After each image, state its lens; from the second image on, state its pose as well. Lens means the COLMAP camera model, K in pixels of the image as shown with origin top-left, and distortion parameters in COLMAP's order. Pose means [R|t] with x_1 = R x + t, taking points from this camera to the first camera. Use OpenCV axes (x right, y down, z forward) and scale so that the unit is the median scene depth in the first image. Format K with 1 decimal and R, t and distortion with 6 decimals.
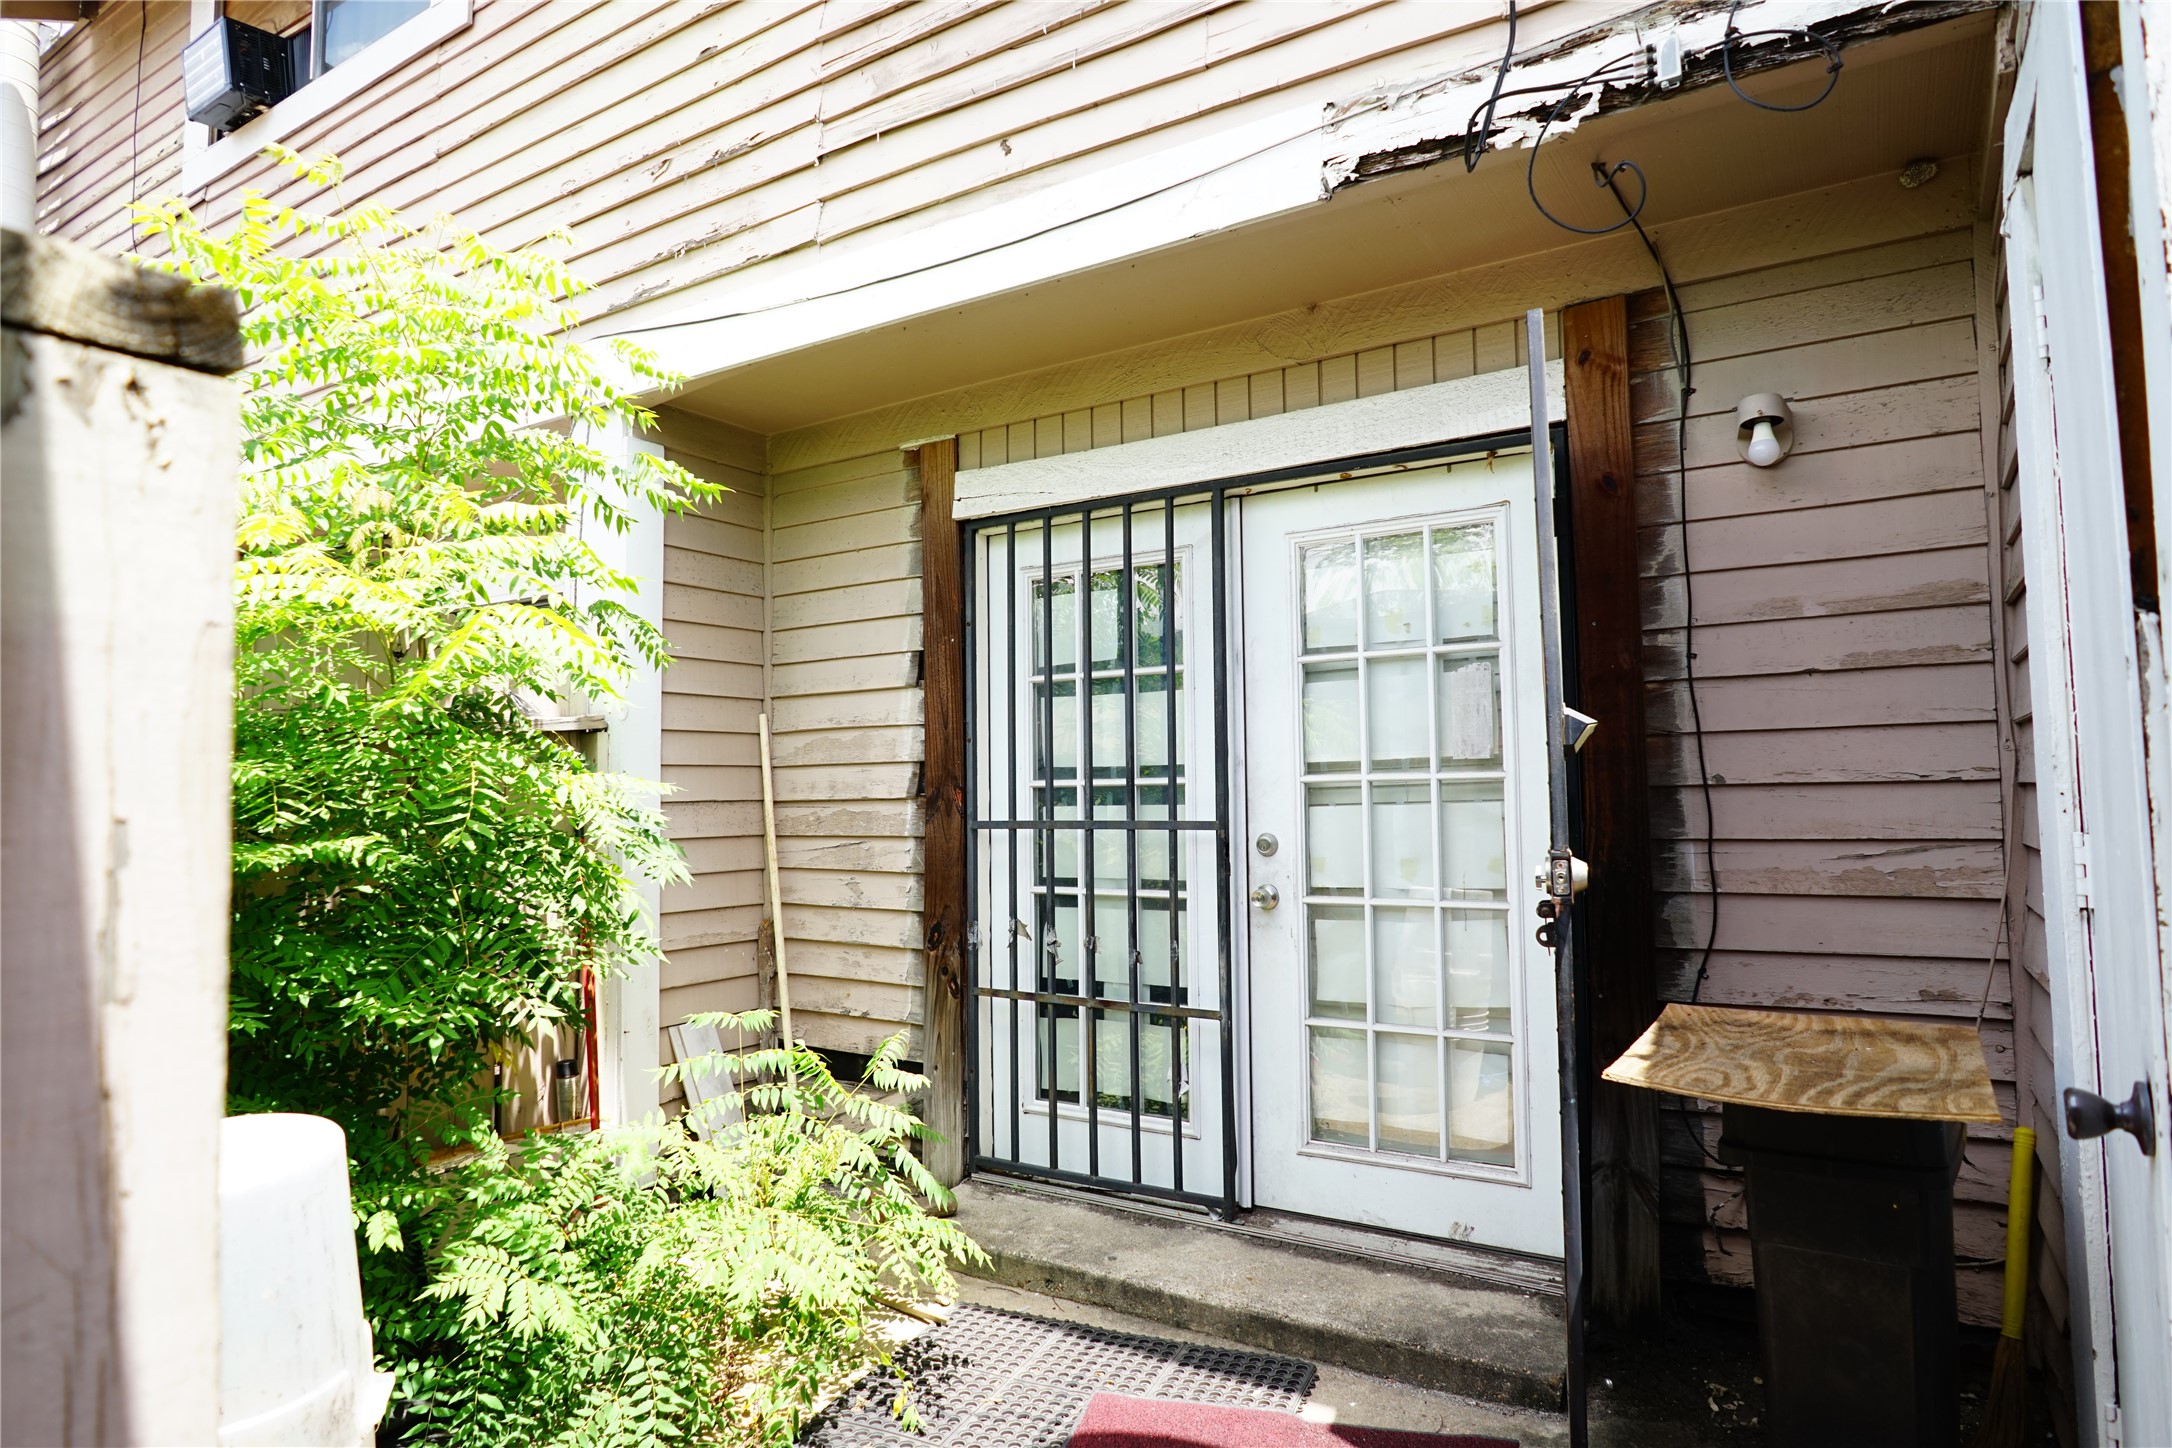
lens RADIAL K [[1266.9, 0, 1091.7], [0, 1266.9, 722.0], [0, 0, 1]] dist [-0.025335, 0.013572]
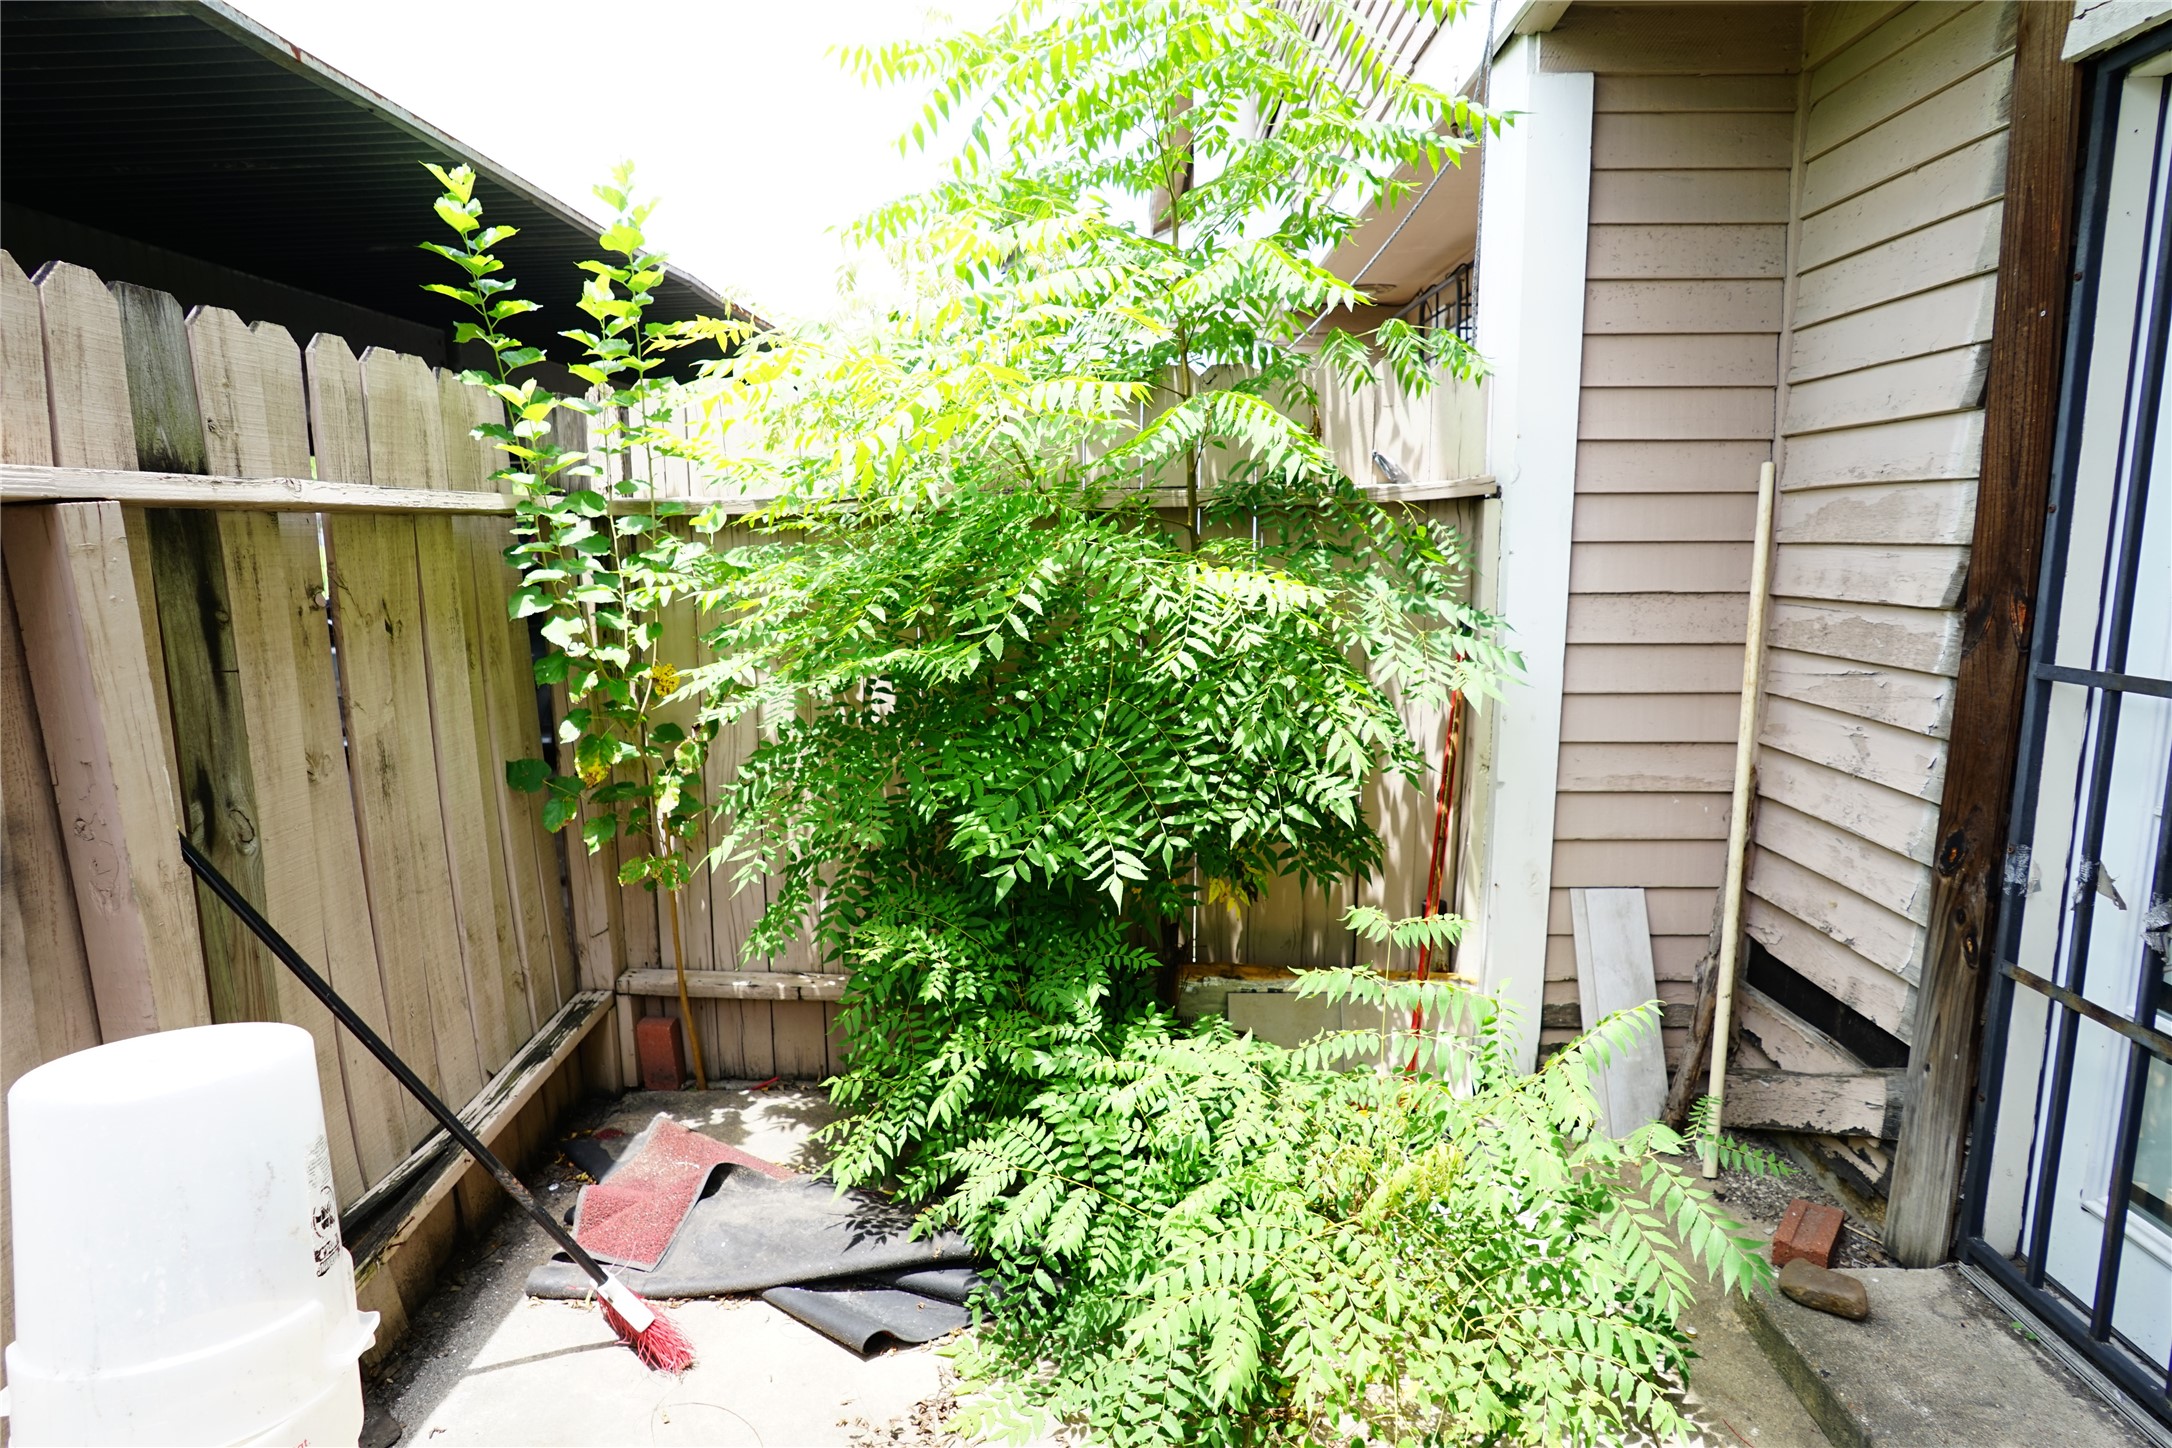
lens RADIAL K [[1266.9, 0, 1075.9], [0, 1266.9, 719.6], [0, 0, 1]] dist [-0.025335, 0.013572]
pose [[0.498495, 0.139788, -0.855548, 0.152826], [0.049391, 0.980730, 0.189020, -0.017721], [0.865484, -0.136482, 0.481985, 0.376575]]
